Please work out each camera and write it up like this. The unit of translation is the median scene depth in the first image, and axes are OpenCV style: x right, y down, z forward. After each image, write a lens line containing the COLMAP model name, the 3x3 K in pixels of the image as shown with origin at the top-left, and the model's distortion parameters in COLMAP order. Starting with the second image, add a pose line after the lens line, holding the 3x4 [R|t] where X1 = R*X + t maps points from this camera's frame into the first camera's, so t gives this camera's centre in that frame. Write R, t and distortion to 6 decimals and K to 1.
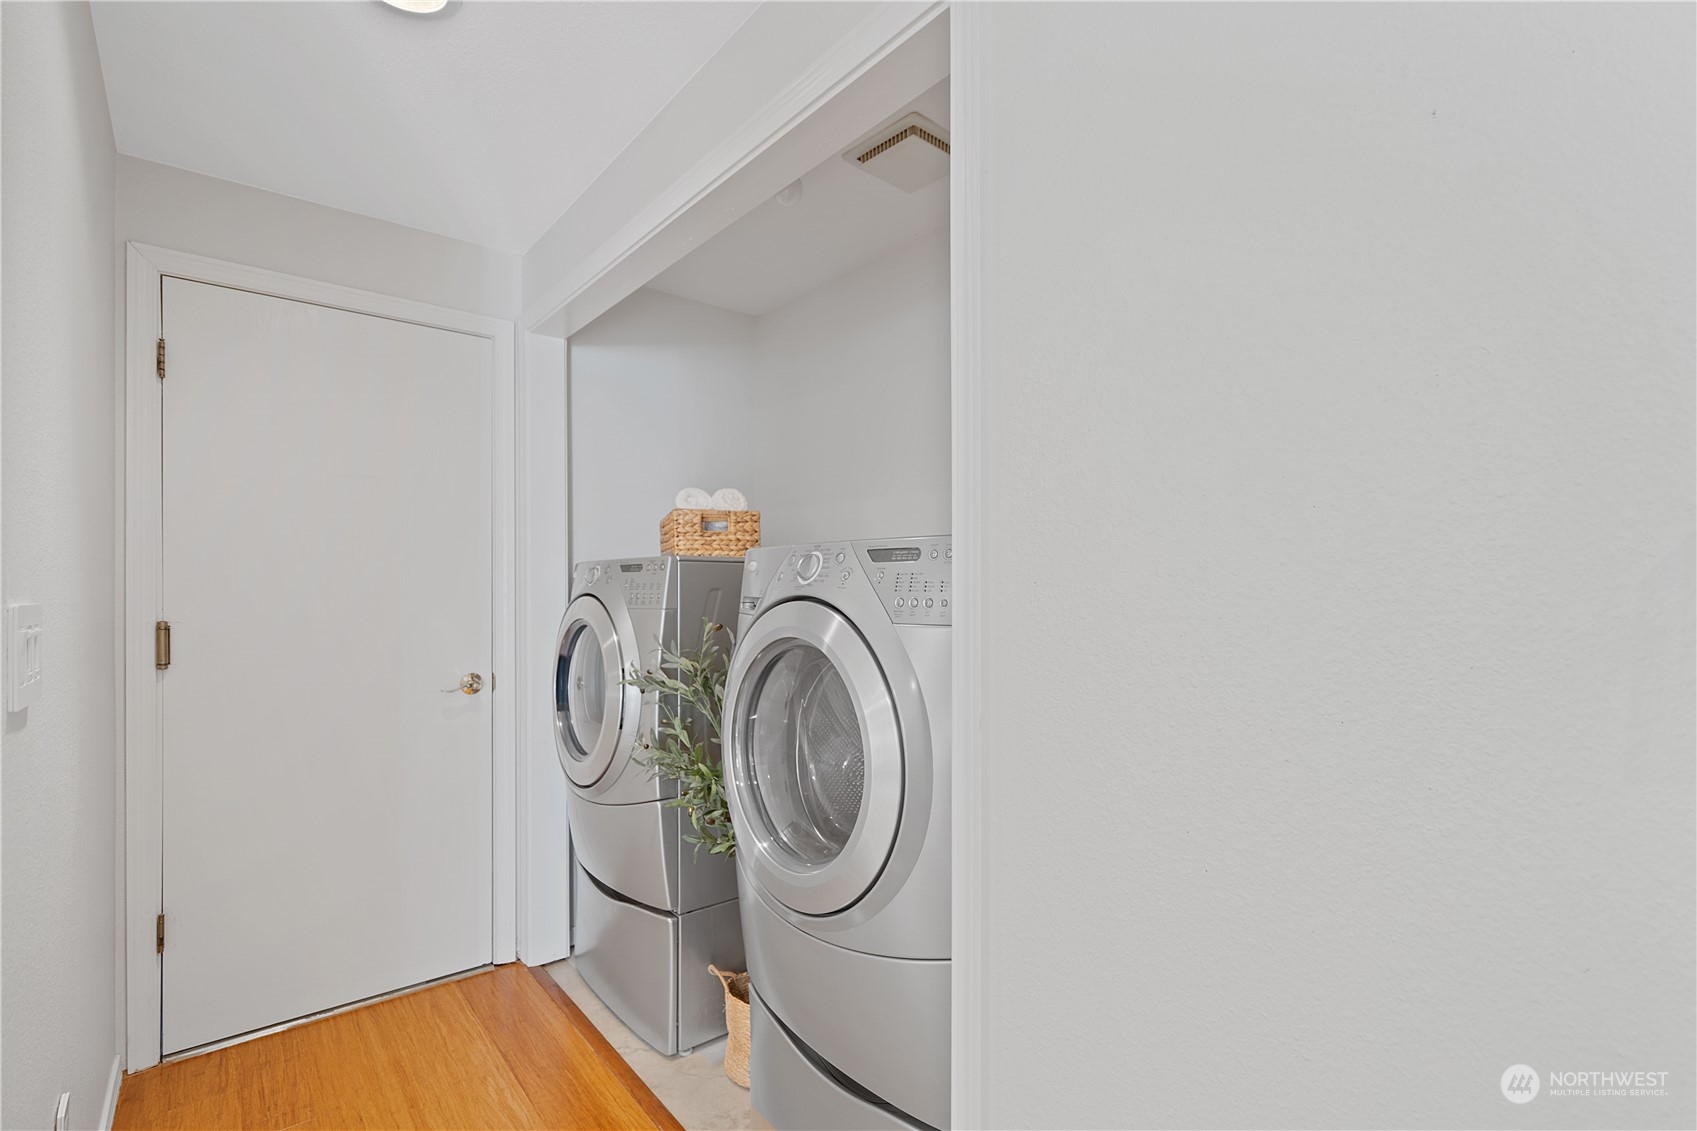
lens RADIAL K [[781.3, 0, 849.3], [0, 781.3, 589.2], [0, 0, 1]] dist [-0.001434, -0.000019]
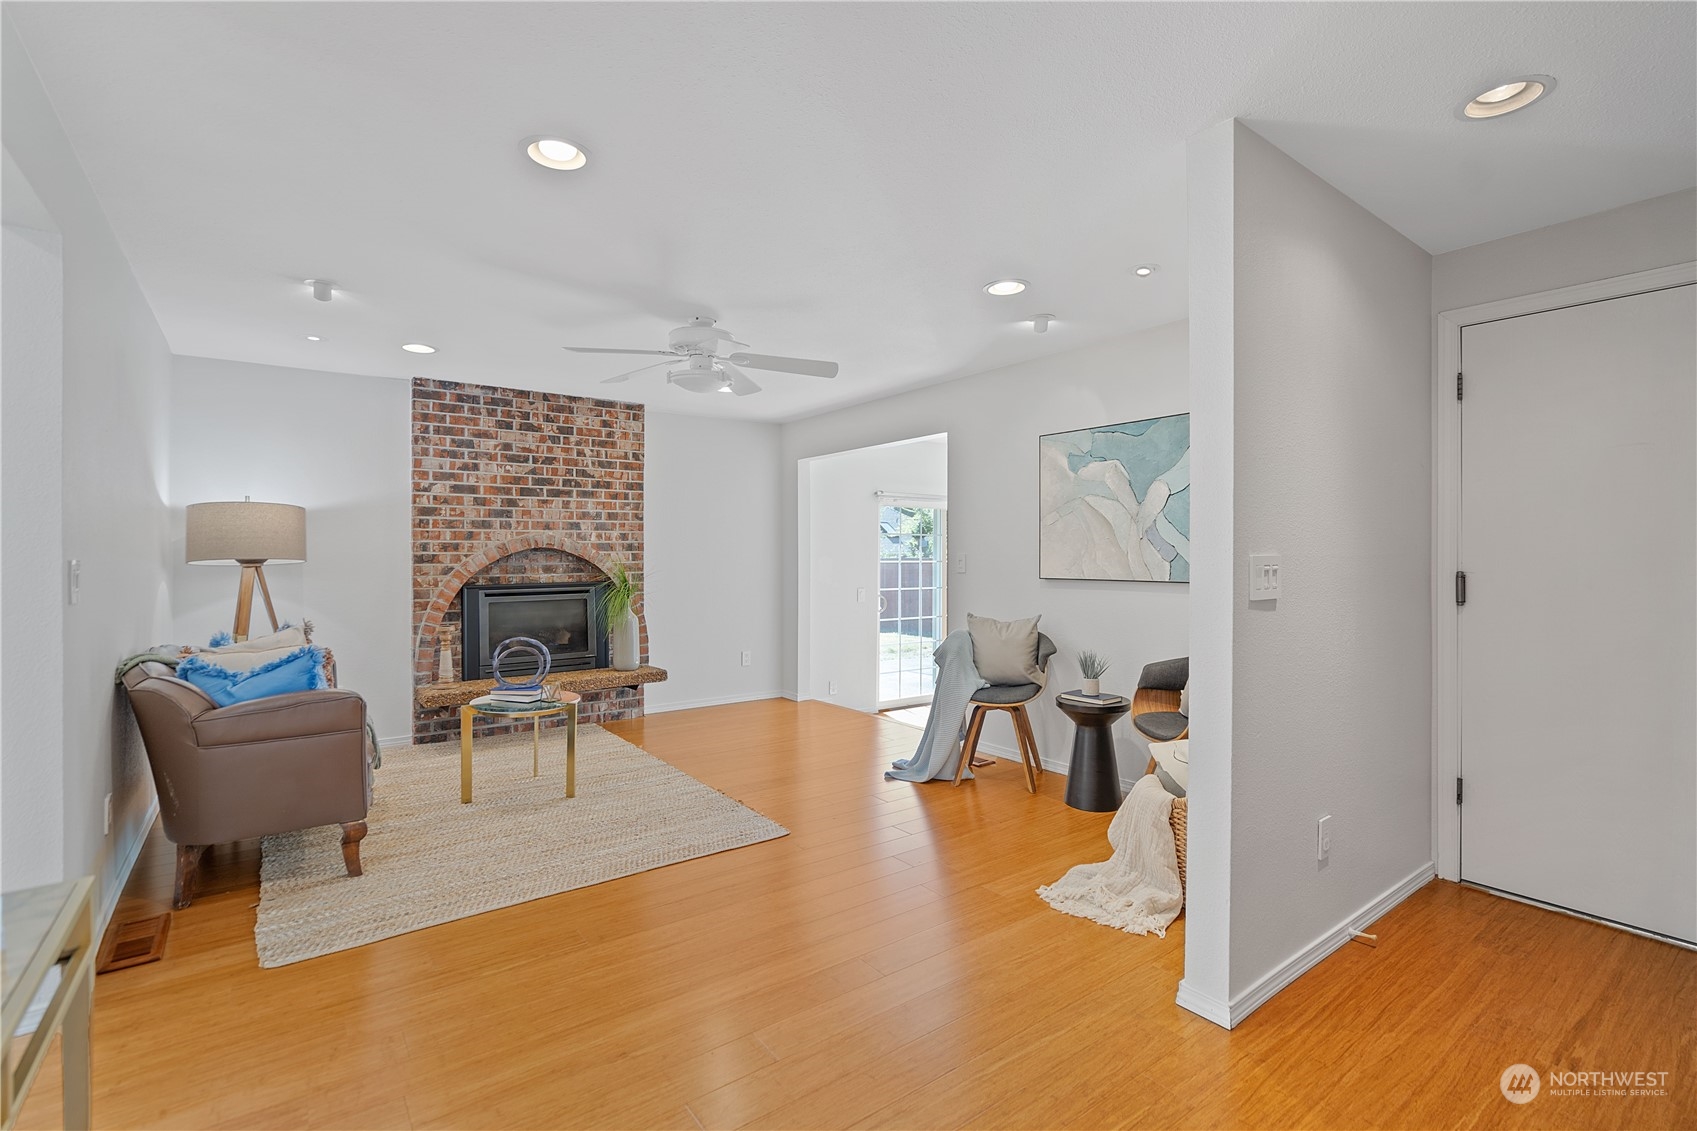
lens RADIAL K [[768.6, 0, 848.9], [0, 768.6, 549.8], [0, 0, 1]] dist [-0.000777, 0.000084]
pose [[-0.044733, -0.001092, -0.998998, 0.566434], [0.000494, 0.999999, -0.001116, 0.002358], [0.998999, -0.000543, -0.044732, -0.048784]]
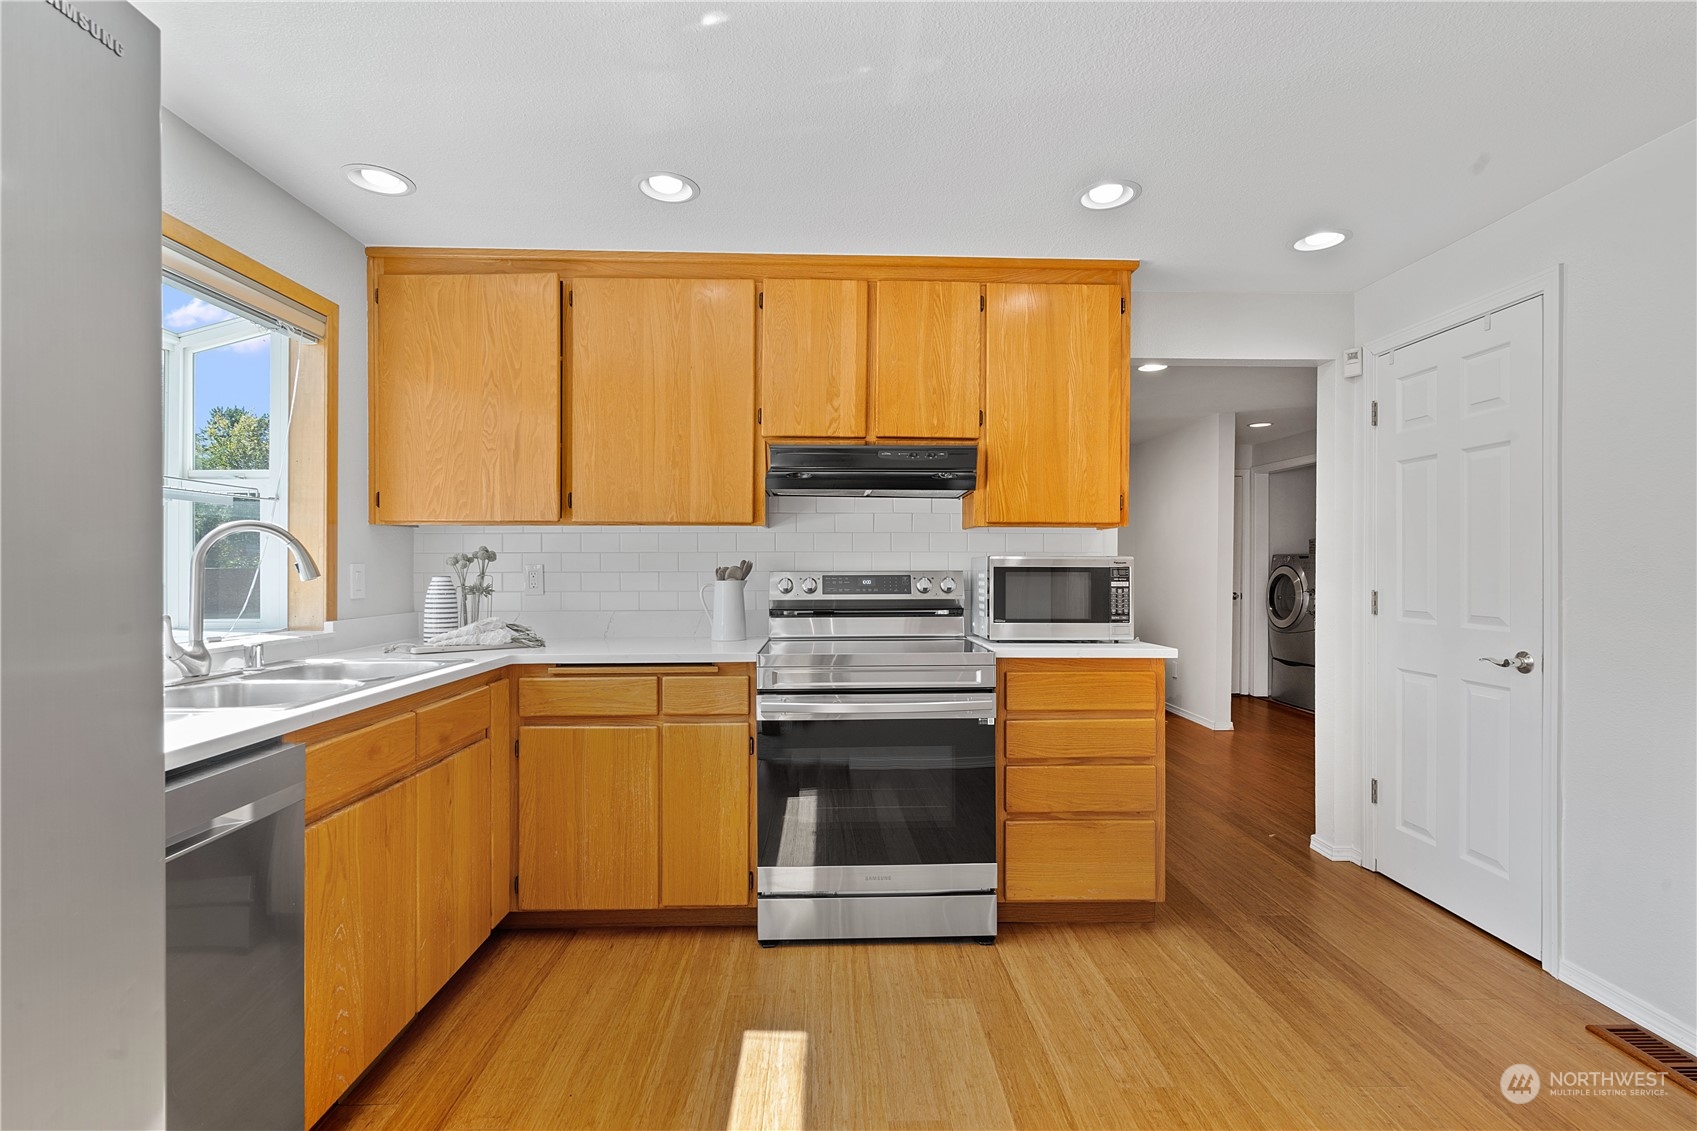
lens RADIAL K [[783.5, 0, 855.5], [0, 783.5, 563.4], [0, 0, 1]] dist [-0.002467, 0.001111]
pose [[0.795892, 0.005088, -0.605417, 0.198647], [-0.006507, 0.999979, -0.000150, 0.009751], [0.605404, 0.004059, 0.795908, -2.702699]]
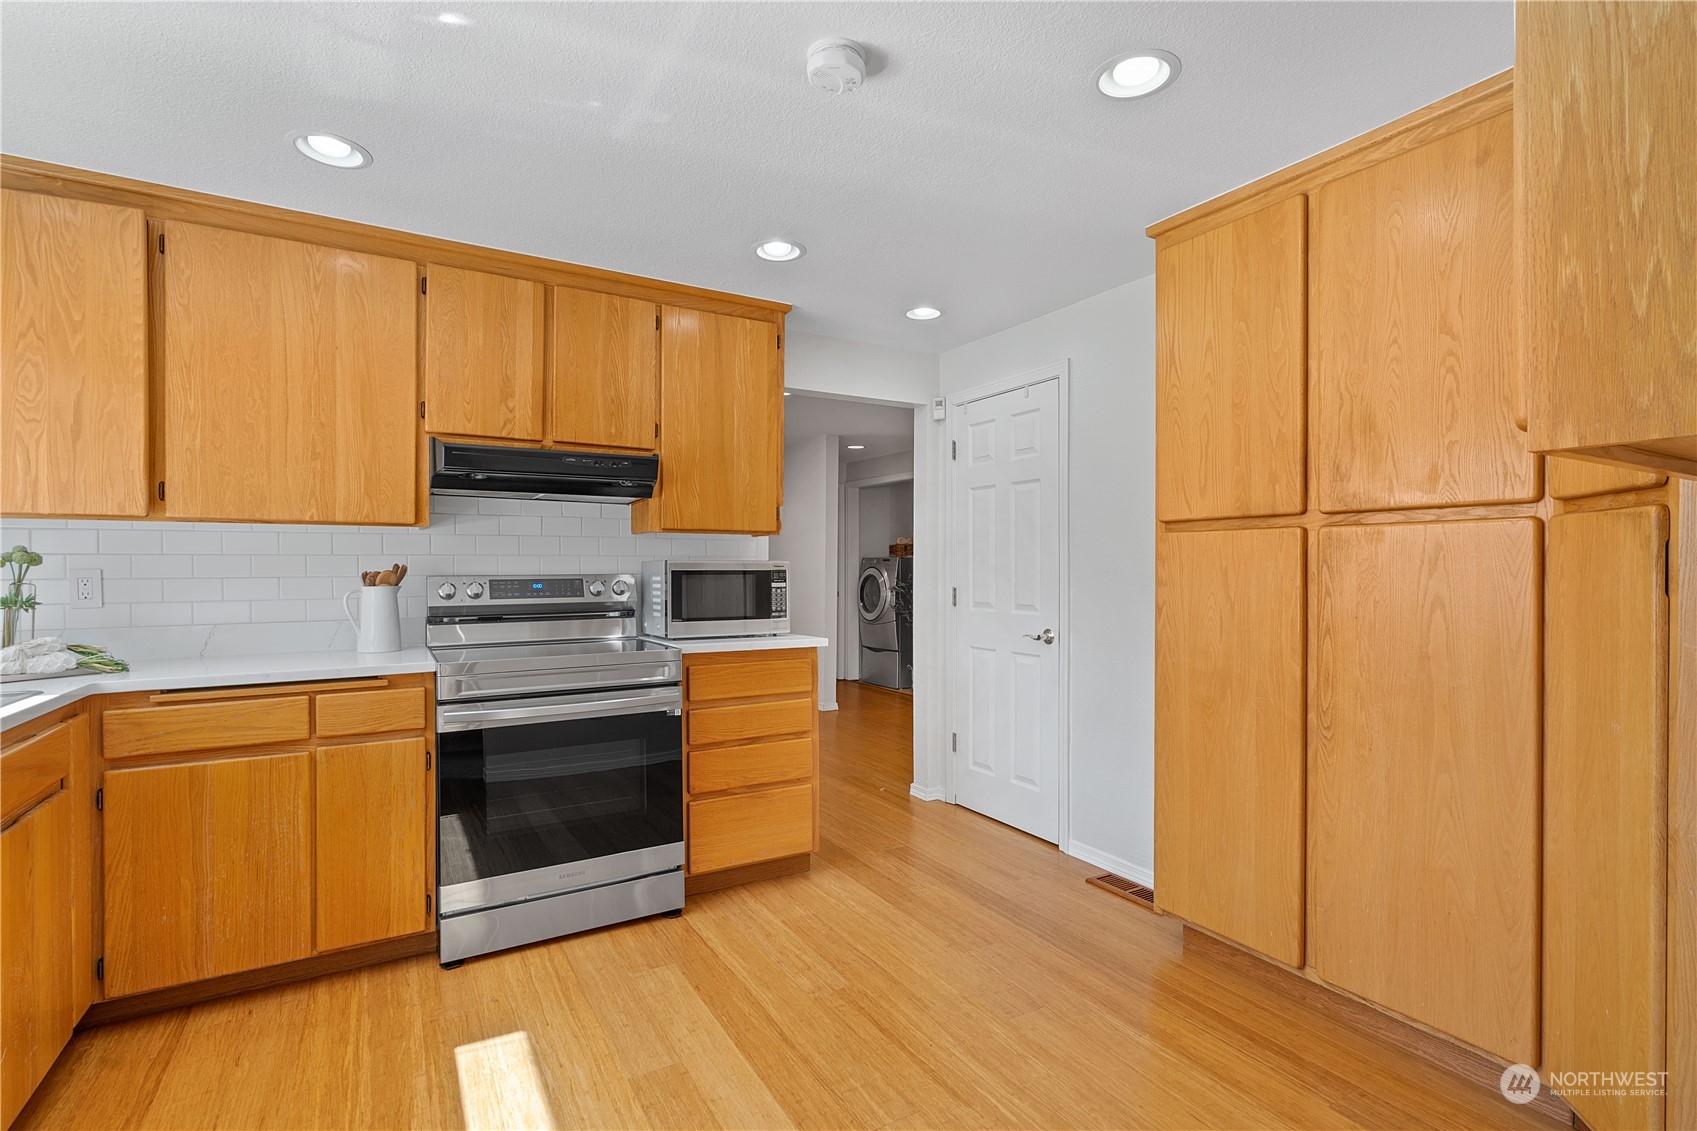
lens RADIAL K [[793.6, 0, 848.5], [0, 793.6, 565.5], [0, 0, 1]] dist [0.000535, 0.000588]
pose [[0.989018, 0.005164, -0.147707, 0.106438], [-0.005477, 0.999984, -0.001707, 0.005584], [0.147696, 0.002497, 0.989030, -2.907882]]
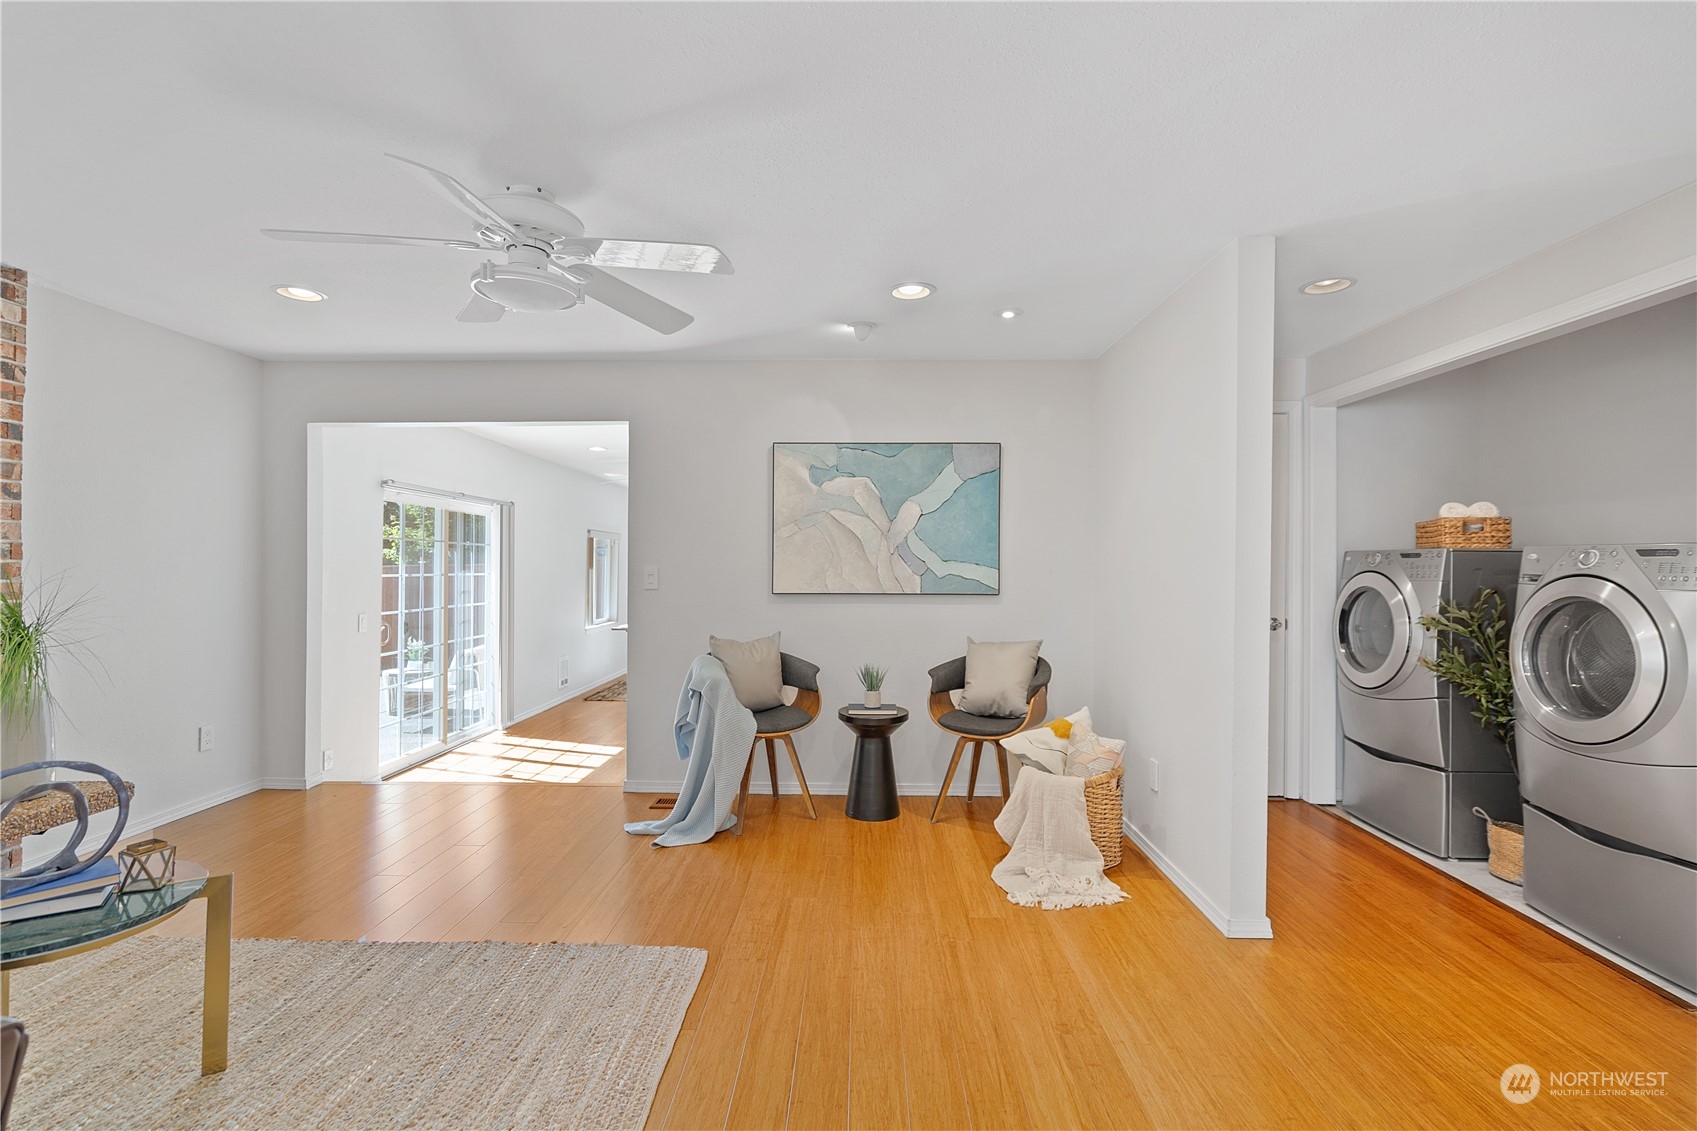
lens RADIAL K [[767.1, 0, 846.5], [0, 767.1, 562.8], [0, 0, 1]] dist [-0.001947, 0.000231]
pose [[0.756758, 0.005745, -0.653670, -0.131235], [-0.008149, 0.999967, -0.000645, -0.001616], [0.653644, 0.005815, 0.756779, -1.018871]]
